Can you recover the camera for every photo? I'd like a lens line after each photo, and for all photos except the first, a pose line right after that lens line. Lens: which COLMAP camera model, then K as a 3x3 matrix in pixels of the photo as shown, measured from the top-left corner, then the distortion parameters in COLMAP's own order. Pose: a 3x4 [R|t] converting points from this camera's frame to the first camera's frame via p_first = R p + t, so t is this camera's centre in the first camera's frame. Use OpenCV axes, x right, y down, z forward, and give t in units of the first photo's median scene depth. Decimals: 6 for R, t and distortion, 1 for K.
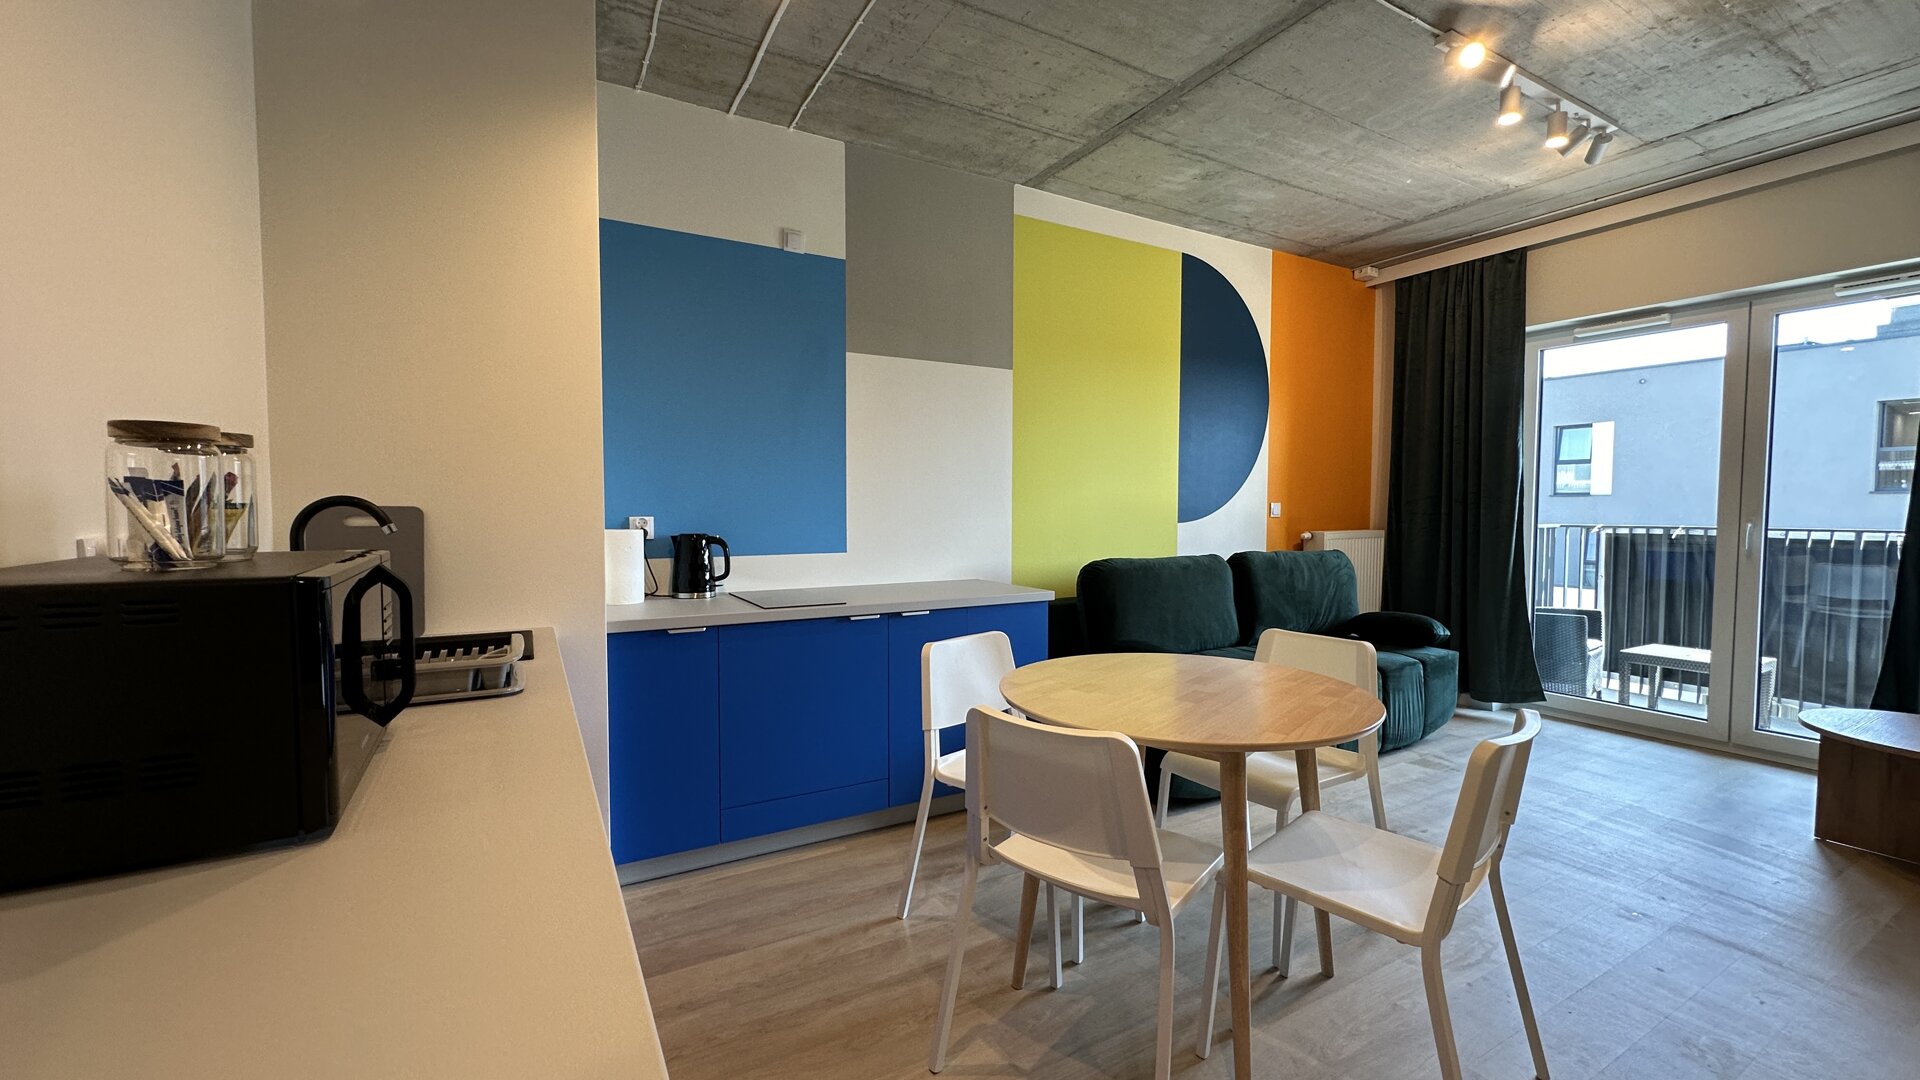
lens RADIAL K [[758.1, 0, 954.4], [0, 758.1, 536.7], [0, 0, 1]] dist [0.000326, 0.000019]
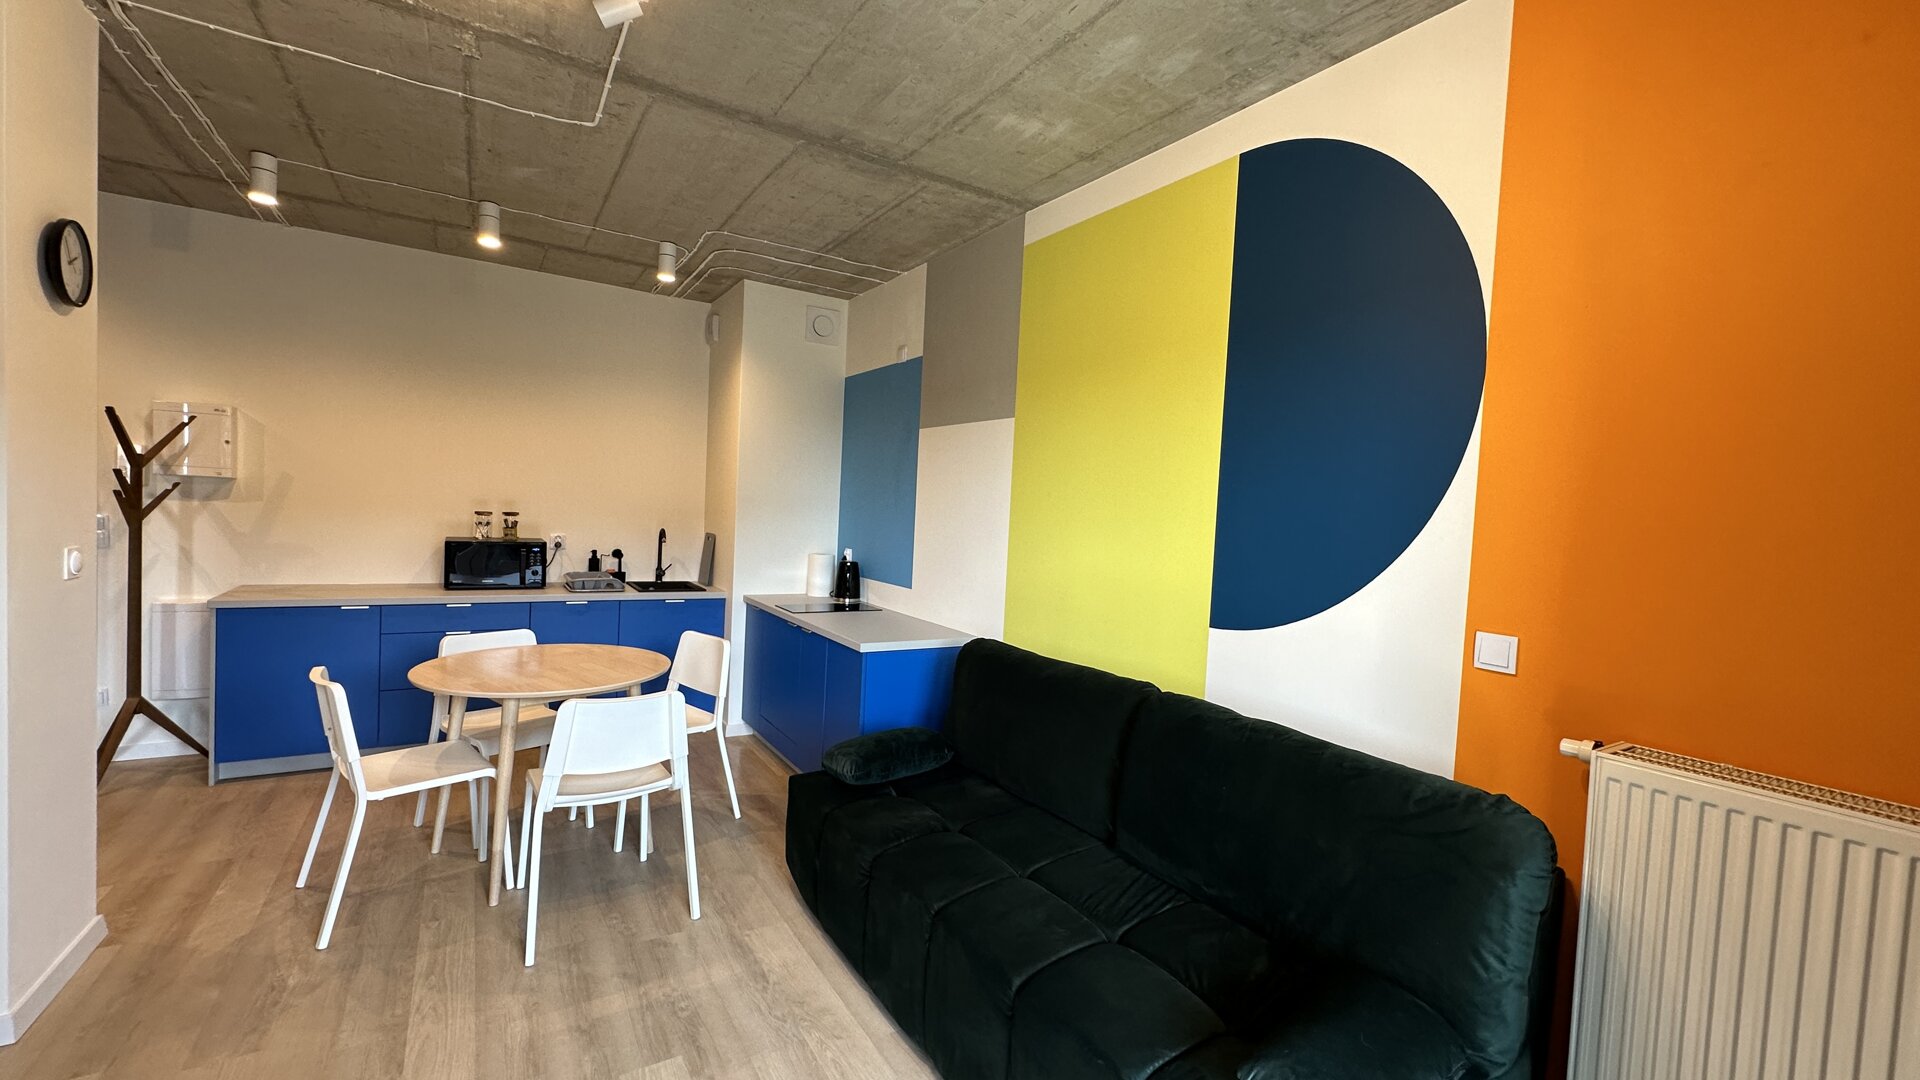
lens RADIAL K [[764.8, 0, 961.2], [0, 764.8, 540.8], [0, 0, 1]] dist [-0.001400, 0.000013]
pose [[0.055923, 0.041129, -0.997588, 1.107880], [-0.093613, 0.994966, 0.035774, -0.111725], [0.994037, 0.091387, 0.059491, 0.998712]]
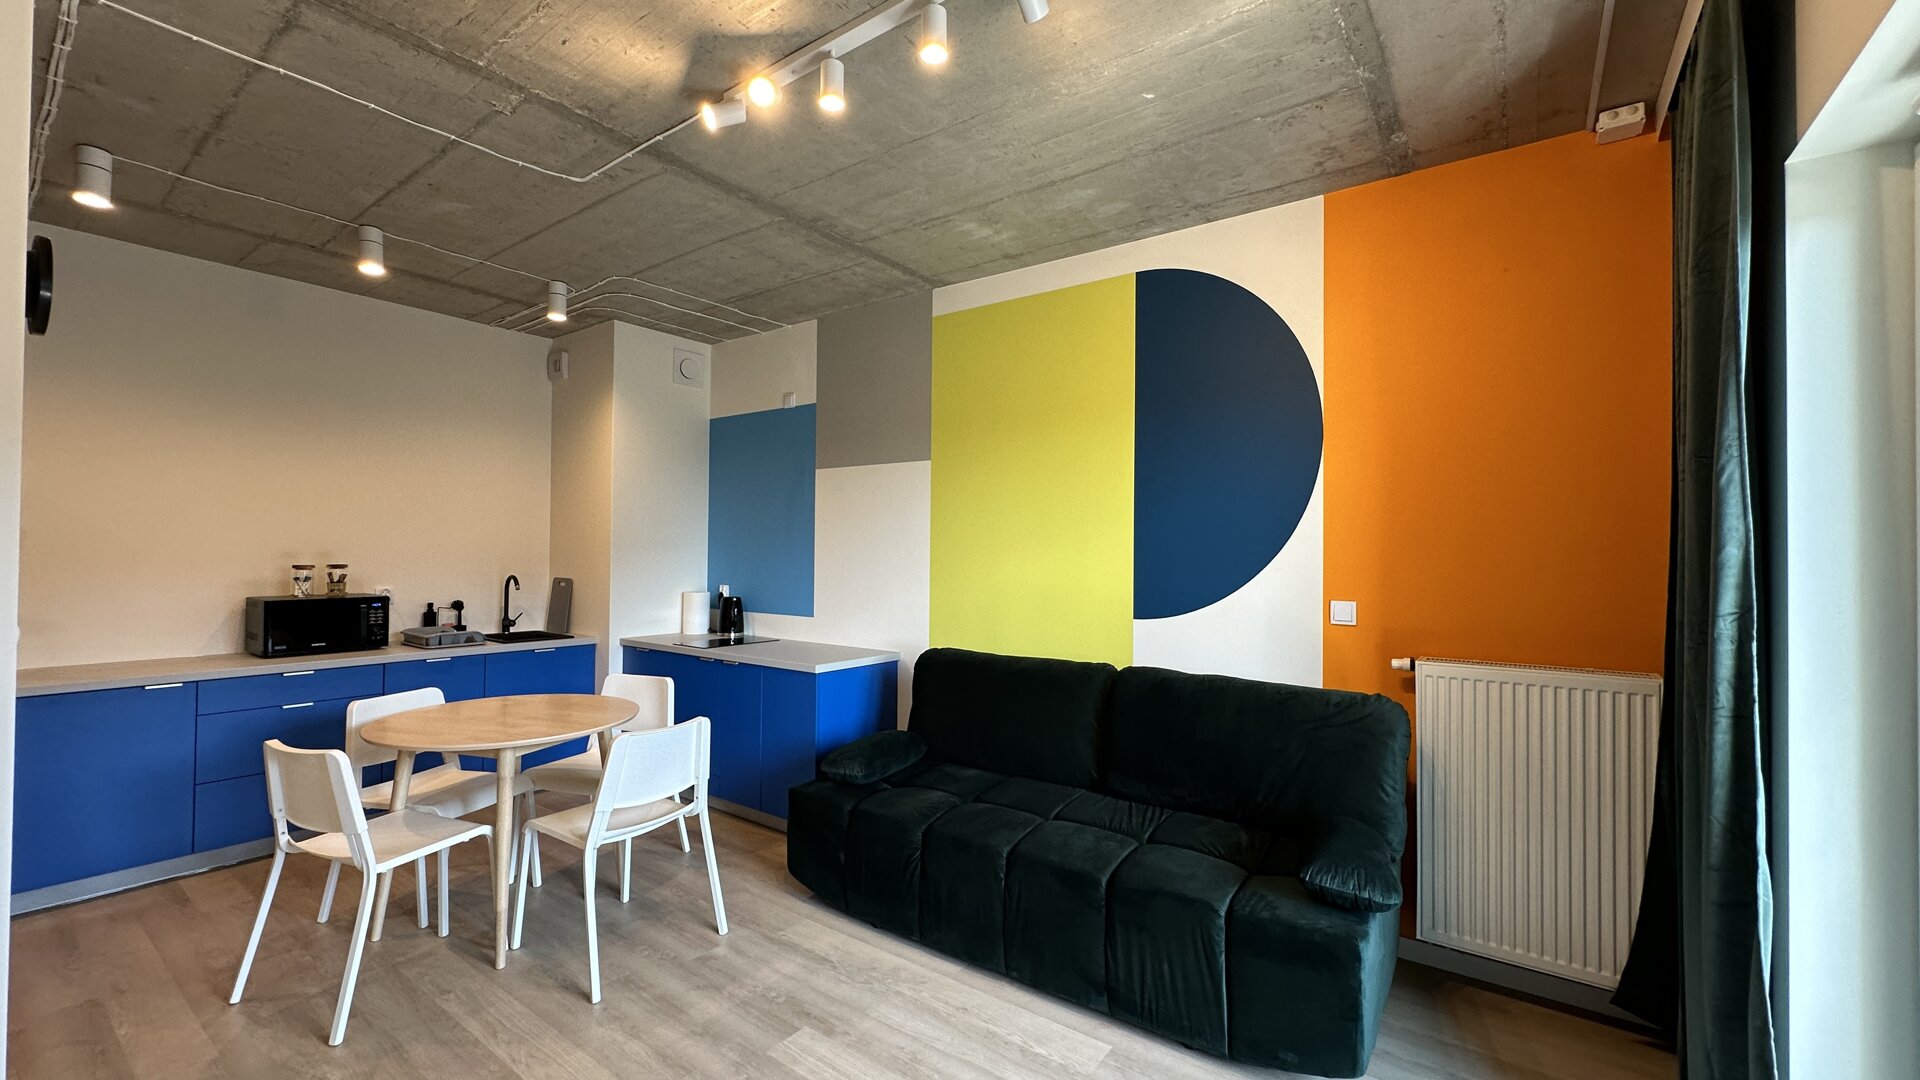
lens RADIAL K [[764.8, 0, 961.2], [0, 764.8, 540.8], [0, 0, 1]] dist [-0.001400, 0.000013]
pose [[0.416060, -0.013039, -0.909244, 1.192826], [-0.046892, 0.998259, -0.035773, -0.079027], [0.908127, 0.057520, 0.414724, 0.669287]]
